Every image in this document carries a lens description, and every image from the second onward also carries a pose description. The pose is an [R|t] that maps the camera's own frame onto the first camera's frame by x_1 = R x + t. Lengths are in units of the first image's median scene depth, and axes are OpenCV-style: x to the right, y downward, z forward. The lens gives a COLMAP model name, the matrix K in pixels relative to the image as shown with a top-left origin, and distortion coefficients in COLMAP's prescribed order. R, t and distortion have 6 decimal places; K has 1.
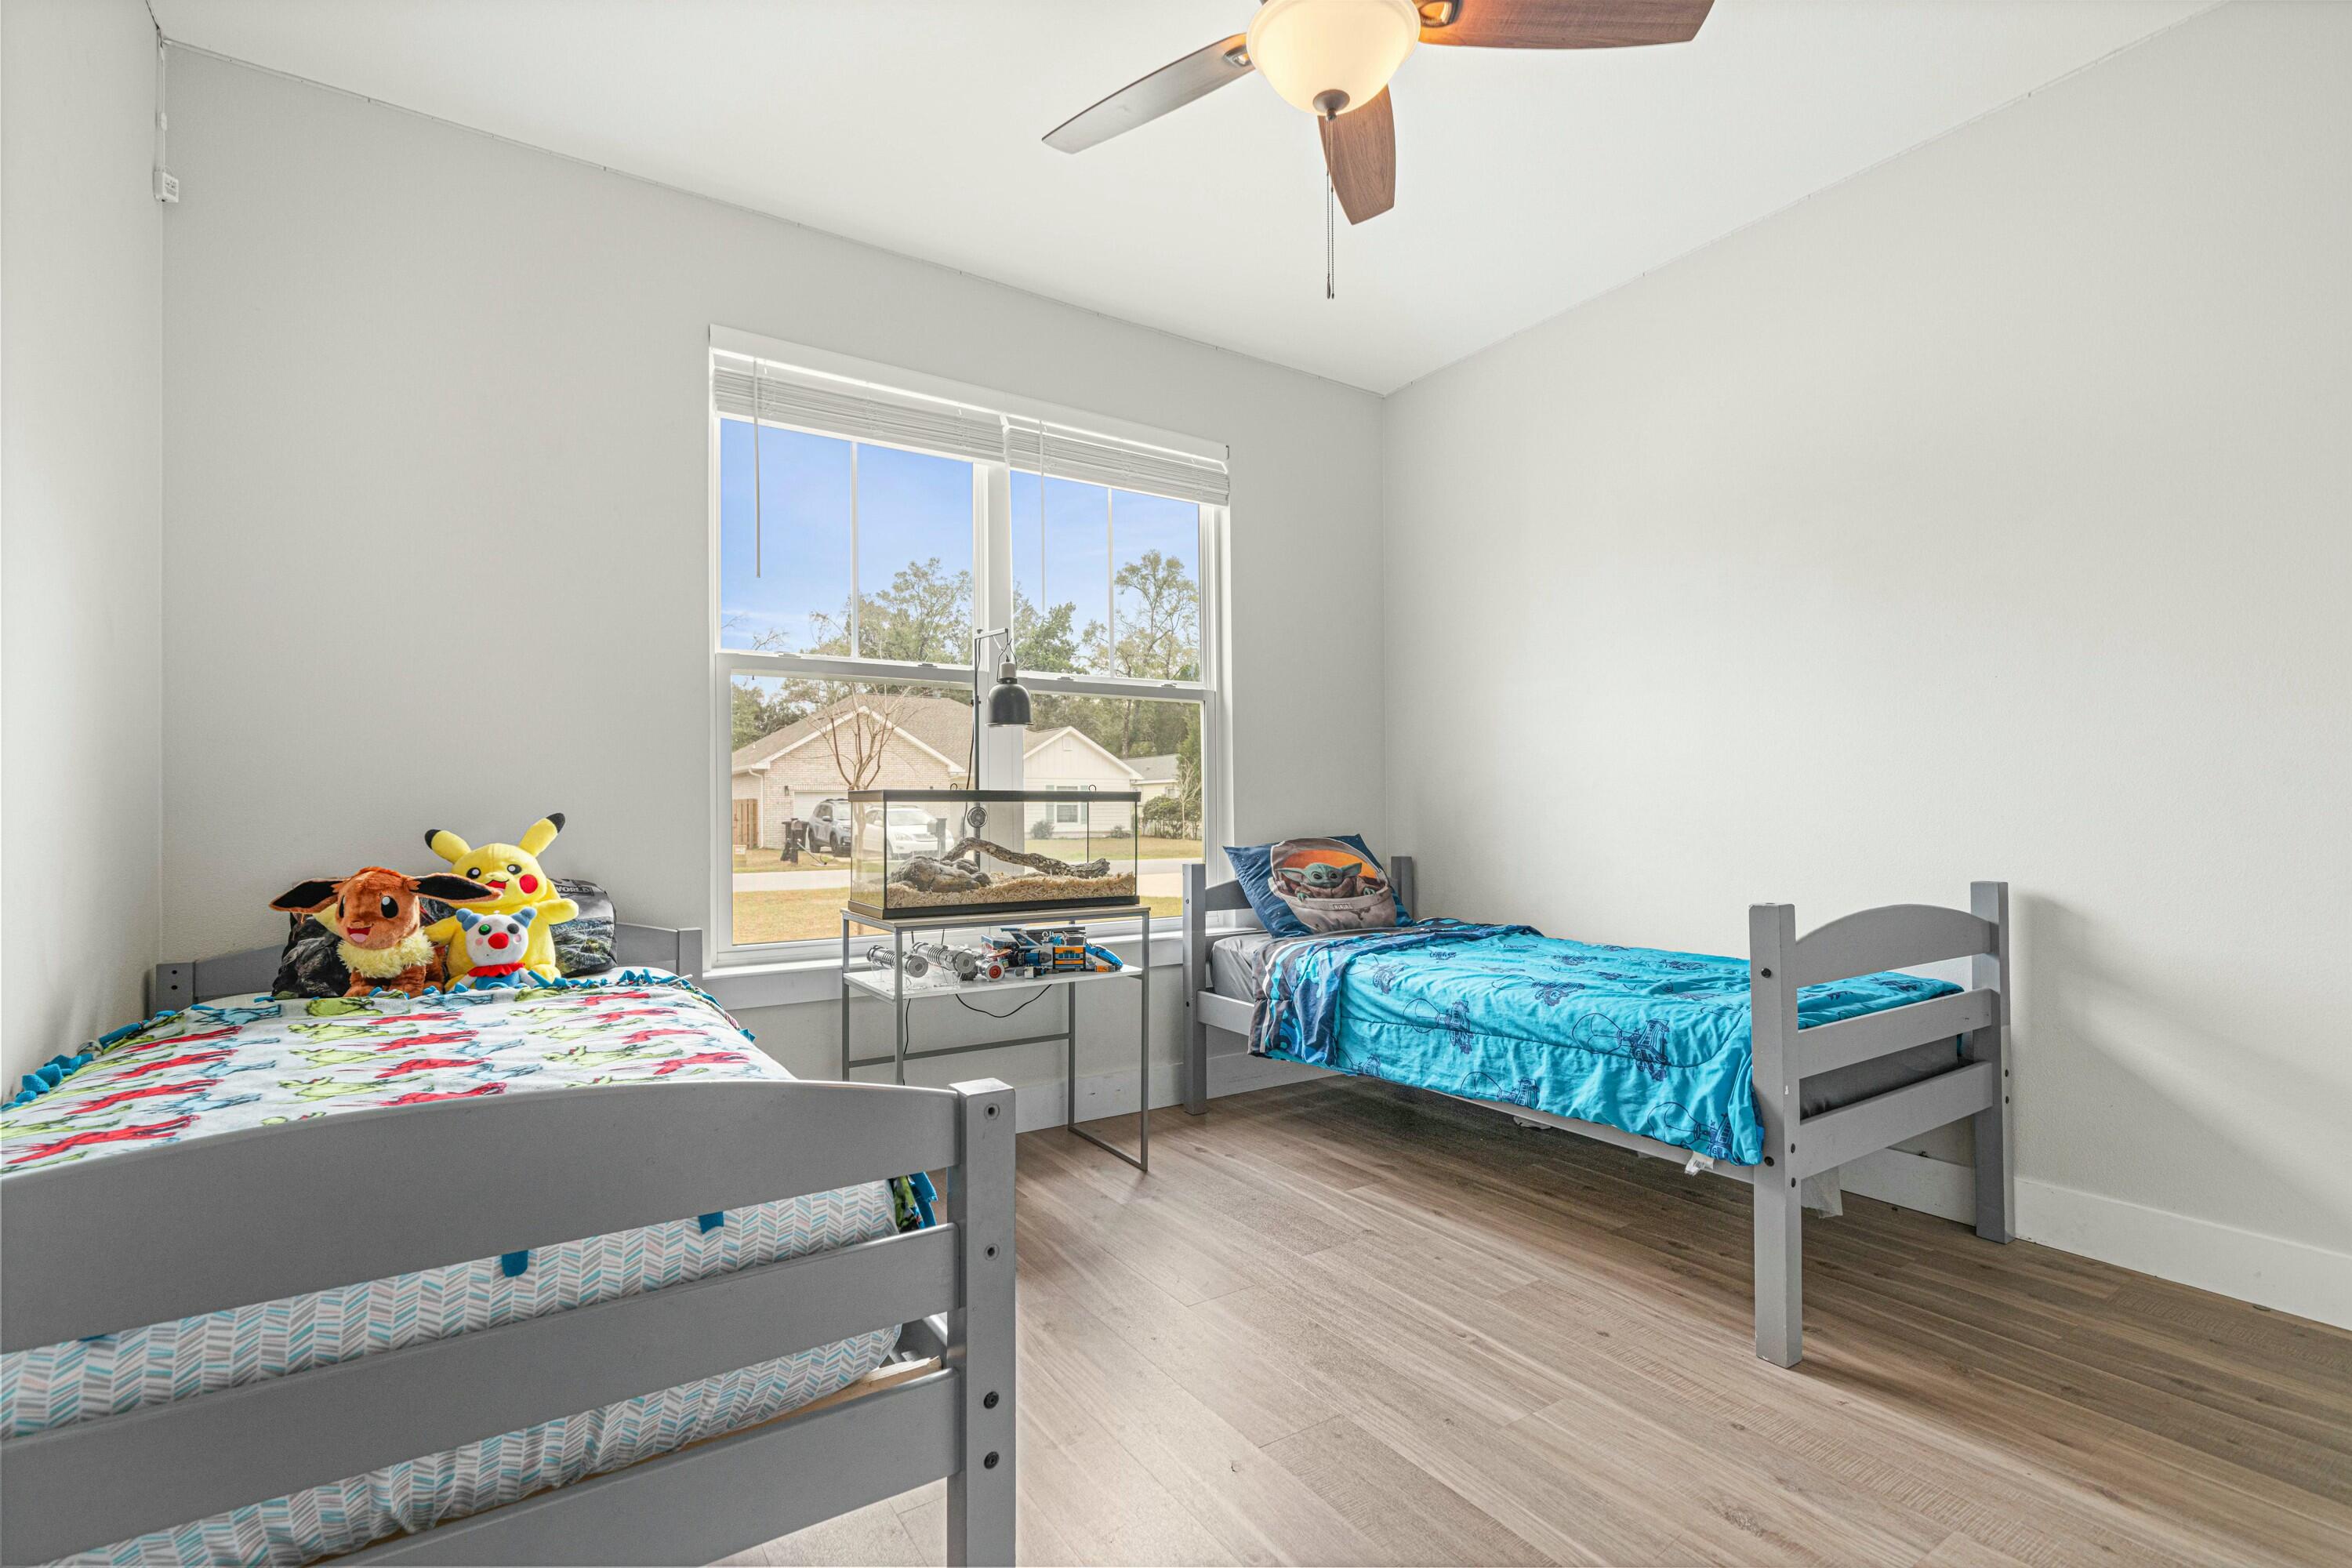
lens RADIAL K [[1030.1, 0, 1174.0], [0, 1030.1, 790.7], [0, 0, 1]] dist [0.003062, 0.000332]
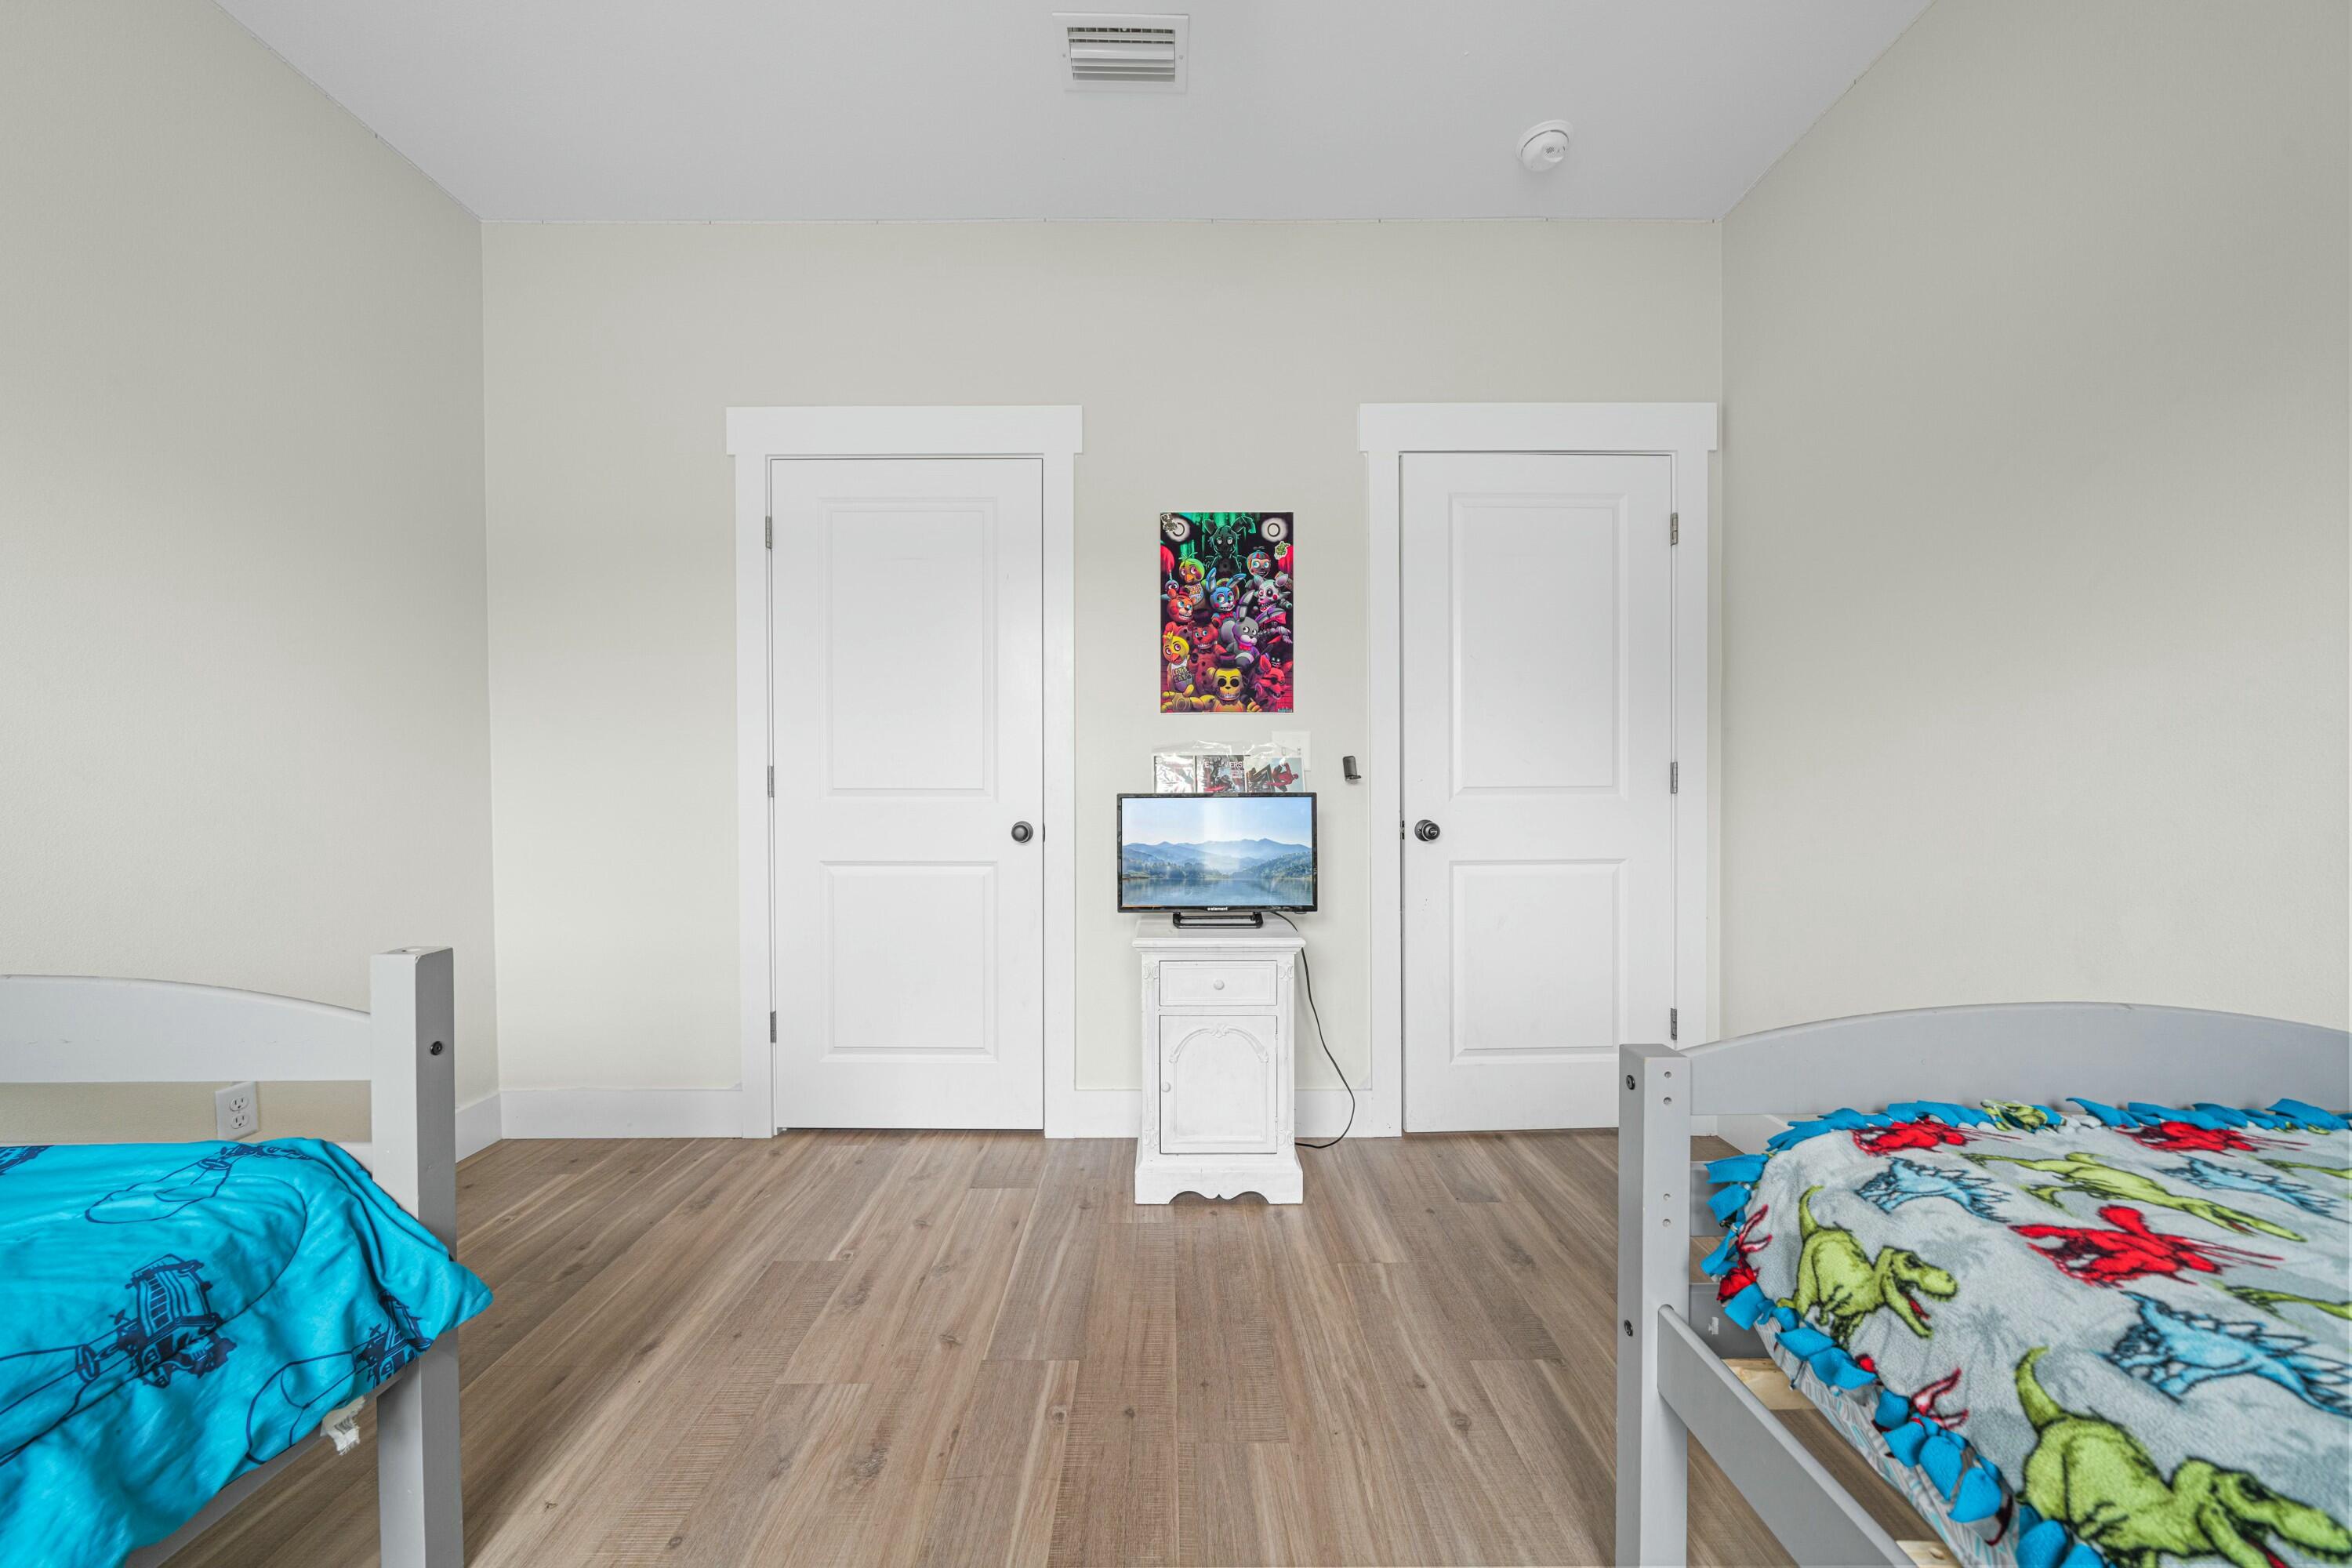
lens RADIAL K [[819.6, 0, 1181.4], [0, 819.6, 787.9], [0, 0, 1]] dist [0.000420, 0.000040]
pose [[-0.841891, 0.005038, 0.539624, -0.135266], [-0.002028, 0.999920, -0.012500, 0.010217], [-0.539644, -0.011618, -0.841813, 1.138403]]
